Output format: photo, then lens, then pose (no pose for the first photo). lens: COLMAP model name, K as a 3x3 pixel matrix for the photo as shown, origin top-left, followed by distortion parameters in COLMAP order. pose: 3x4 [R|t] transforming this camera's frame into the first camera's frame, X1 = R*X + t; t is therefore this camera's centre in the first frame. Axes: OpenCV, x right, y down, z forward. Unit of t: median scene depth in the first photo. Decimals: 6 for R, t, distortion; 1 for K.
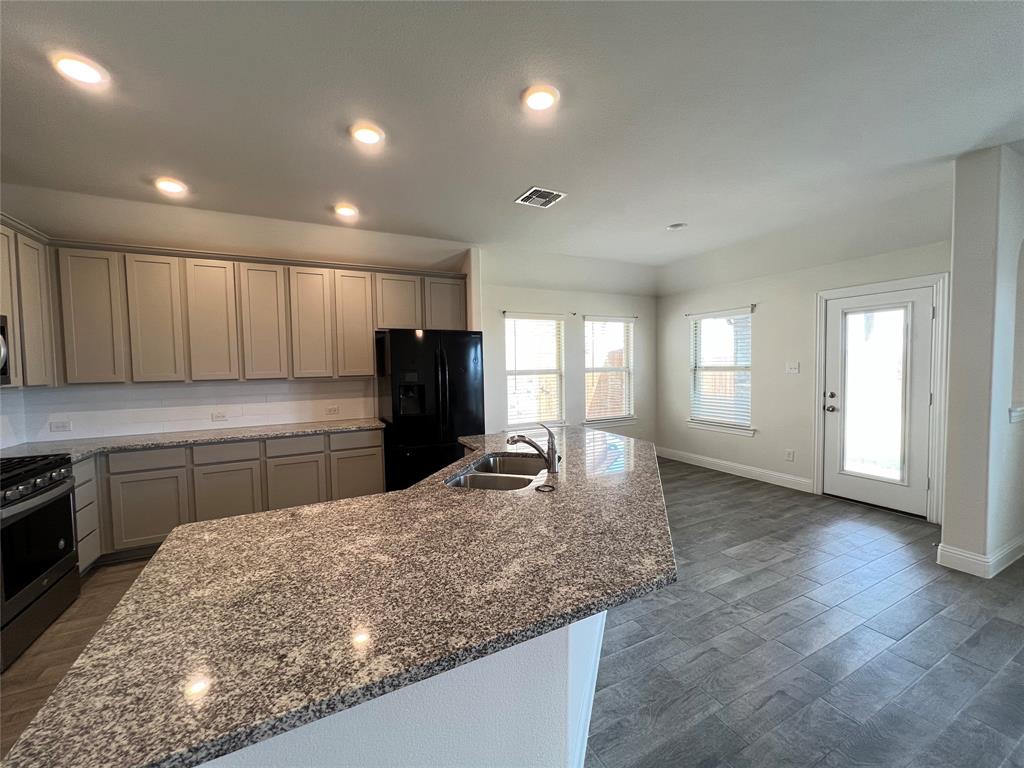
lens RADIAL K [[413.2, 0, 513.9], [0, 413.2, 382.0], [0, 0, 1]] dist [-0.000152, -0.000222]
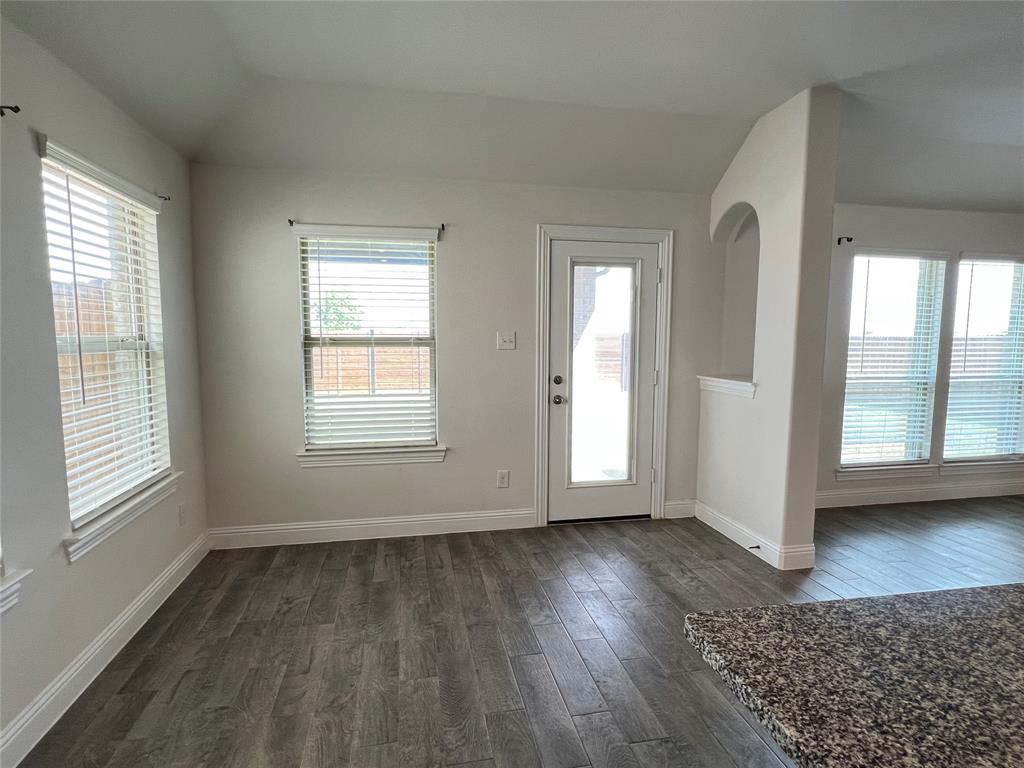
lens RADIAL K [[520.9, 0, 508.6], [0, 520.9, 383.9], [0, 0, 1]] dist [-0.004495, -0.000826]
pose [[0.281563, -0.071836, 0.956850, -0.089010], [0.033145, 0.997327, 0.065122, -0.021529], [-0.958970, 0.013379, 0.283191, 0.828174]]
